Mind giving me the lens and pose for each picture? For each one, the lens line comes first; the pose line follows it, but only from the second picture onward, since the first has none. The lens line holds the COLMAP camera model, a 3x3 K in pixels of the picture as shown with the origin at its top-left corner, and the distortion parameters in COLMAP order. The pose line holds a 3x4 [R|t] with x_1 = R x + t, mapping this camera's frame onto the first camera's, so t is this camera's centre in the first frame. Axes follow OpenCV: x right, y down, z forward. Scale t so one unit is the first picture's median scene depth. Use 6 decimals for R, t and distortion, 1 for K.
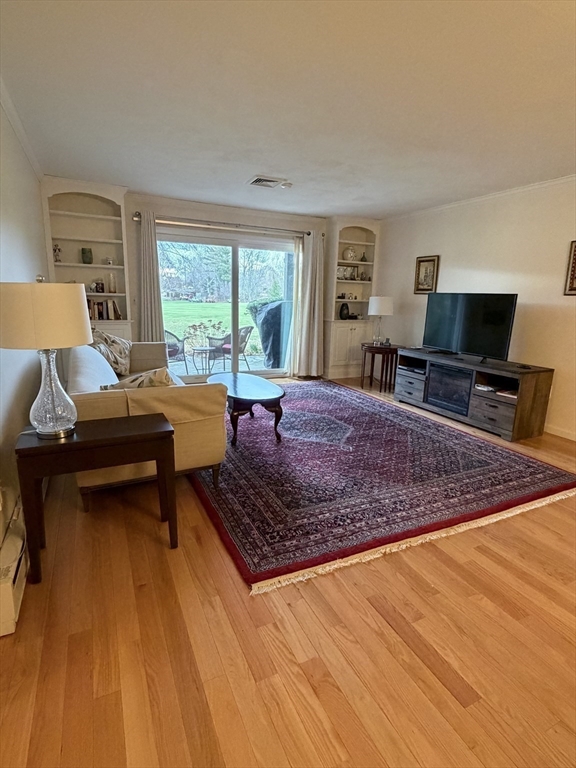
lens RADIAL K [[402.2, 0, 287.7], [0, 402.2, 381.5], [0, 0, 1]] dist [-0.009575, 0.000101]
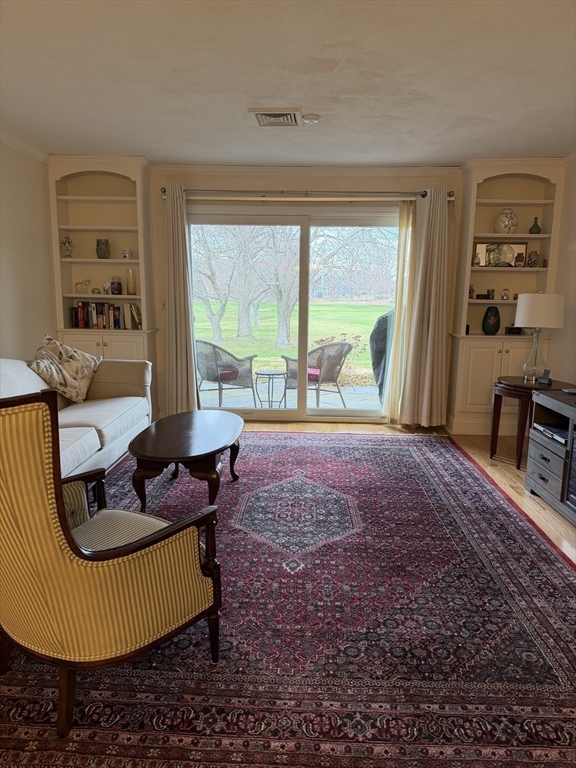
lens RADIAL K [[541.2, 0, 286.0], [0, 541.2, 384.6], [0, 0, 1]] dist [0.023808, -0.038794]
pose [[0.880381, 0.060222, -0.470429, 0.339522], [-0.086715, 0.995624, -0.034827, -0.038319], [0.466273, 0.071455, 0.881750, 0.235039]]
